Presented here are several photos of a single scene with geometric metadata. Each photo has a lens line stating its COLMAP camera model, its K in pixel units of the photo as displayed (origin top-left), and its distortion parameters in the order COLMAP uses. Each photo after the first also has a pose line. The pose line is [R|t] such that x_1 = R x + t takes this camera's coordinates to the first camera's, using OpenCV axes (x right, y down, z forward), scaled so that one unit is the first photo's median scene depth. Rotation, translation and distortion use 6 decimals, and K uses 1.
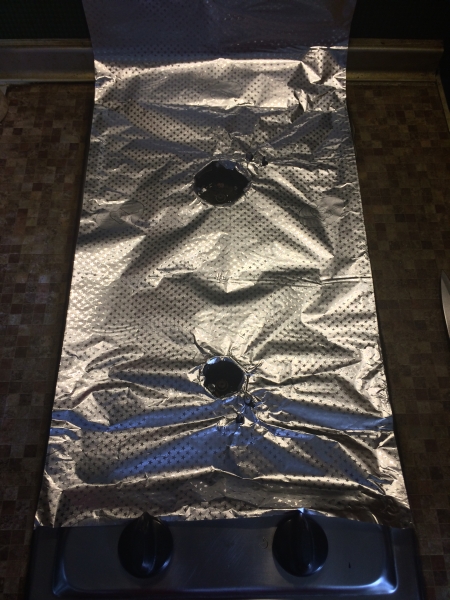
lens RADIAL K [[514.9, 0, 225.0], [0, 514.9, 300.0], [0, 0, 1]] dist [0.087881, -0.126706]
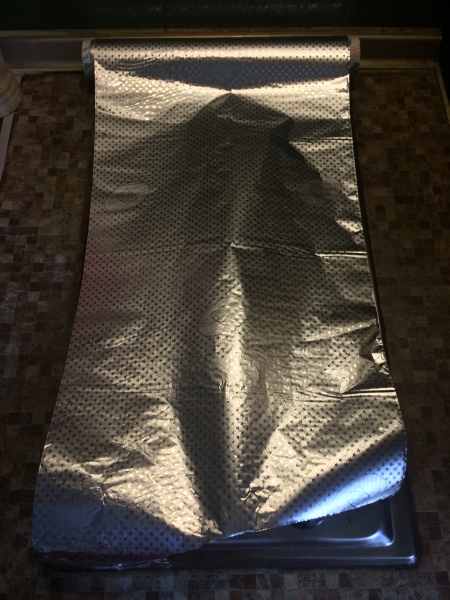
lens RADIAL K [[514.9, 0, 225.0], [0, 514.9, 300.0], [0, 0, 1]] dist [0.087881, -0.126706]
pose [[0.999953, -0.003403, -0.009116, -0.004032], [0.003522, 0.999908, 0.013112, 0.028948], [0.009071, -0.013143, 0.999872, -0.050386]]
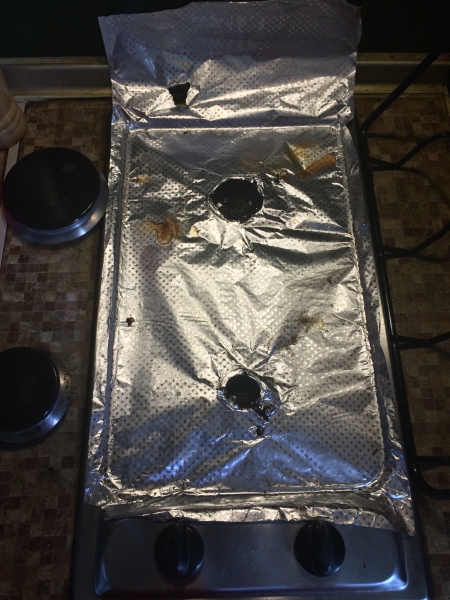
lens RADIAL K [[514.9, 0, 225.0], [0, 514.9, 300.0], [0, 0, 1]] dist [0.087881, -0.126706]
pose [[0.999923, -0.012234, 0.002063, -0.036476], [0.012117, 0.998712, 0.049271, -0.077590], [-0.002663, -0.049243, 0.998783, -0.051271]]
